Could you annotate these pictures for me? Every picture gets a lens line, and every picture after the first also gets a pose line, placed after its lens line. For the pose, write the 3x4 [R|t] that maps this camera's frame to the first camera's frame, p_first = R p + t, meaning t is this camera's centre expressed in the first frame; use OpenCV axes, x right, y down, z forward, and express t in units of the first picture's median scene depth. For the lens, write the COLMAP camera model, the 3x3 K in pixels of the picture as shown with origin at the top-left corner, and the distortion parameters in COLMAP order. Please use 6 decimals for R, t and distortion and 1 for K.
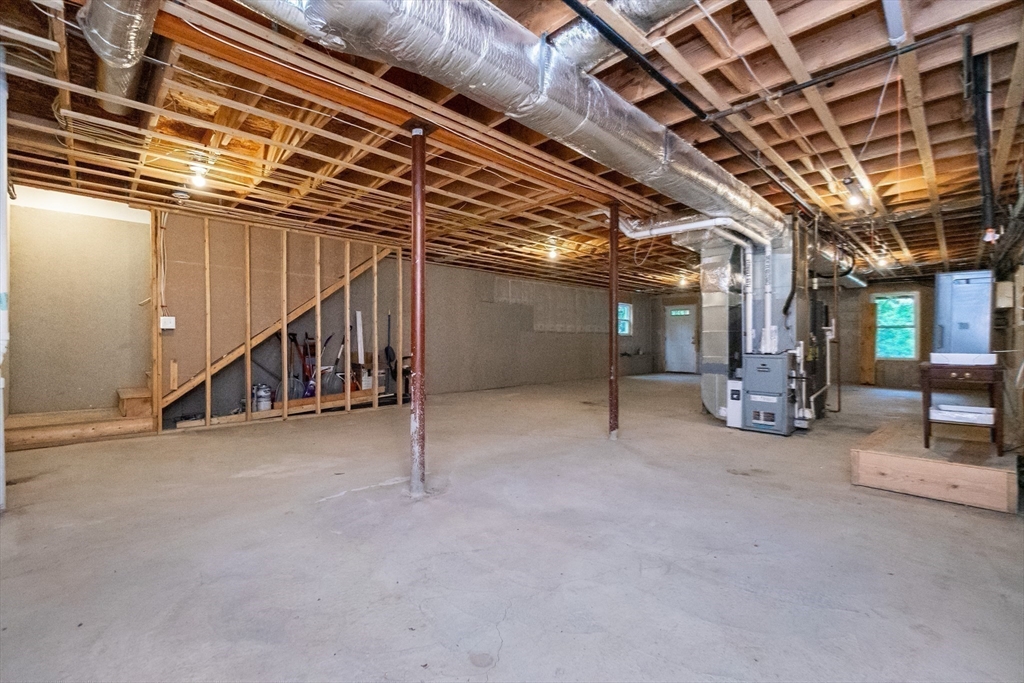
lens RADIAL K [[449.5, 0, 507.8], [0, 449.5, 341.5], [0, 0, 1]] dist [-0.004310, -0.000109]
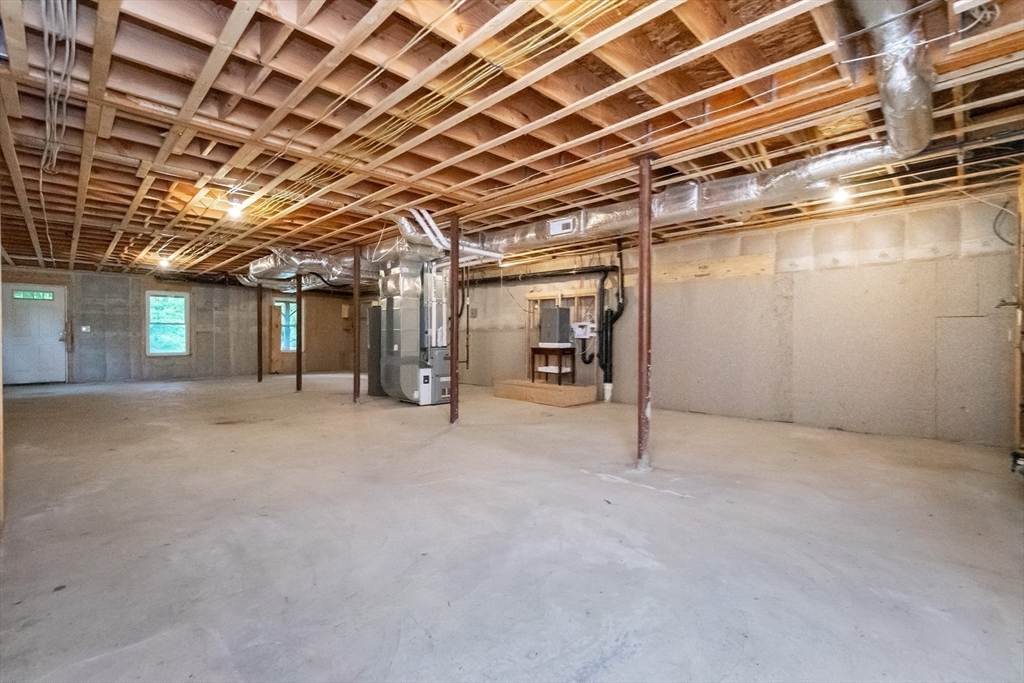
lens RADIAL K [[449.5, 0, 507.4], [0, 449.5, 339.1], [0, 0, 1]] dist [-0.004310, -0.000109]
pose [[-0.018020, -0.006350, 0.999817, -0.816879], [0.002105, 0.999977, 0.006389, -0.005279], [-0.999835, 0.002219, -0.018007, 0.821996]]
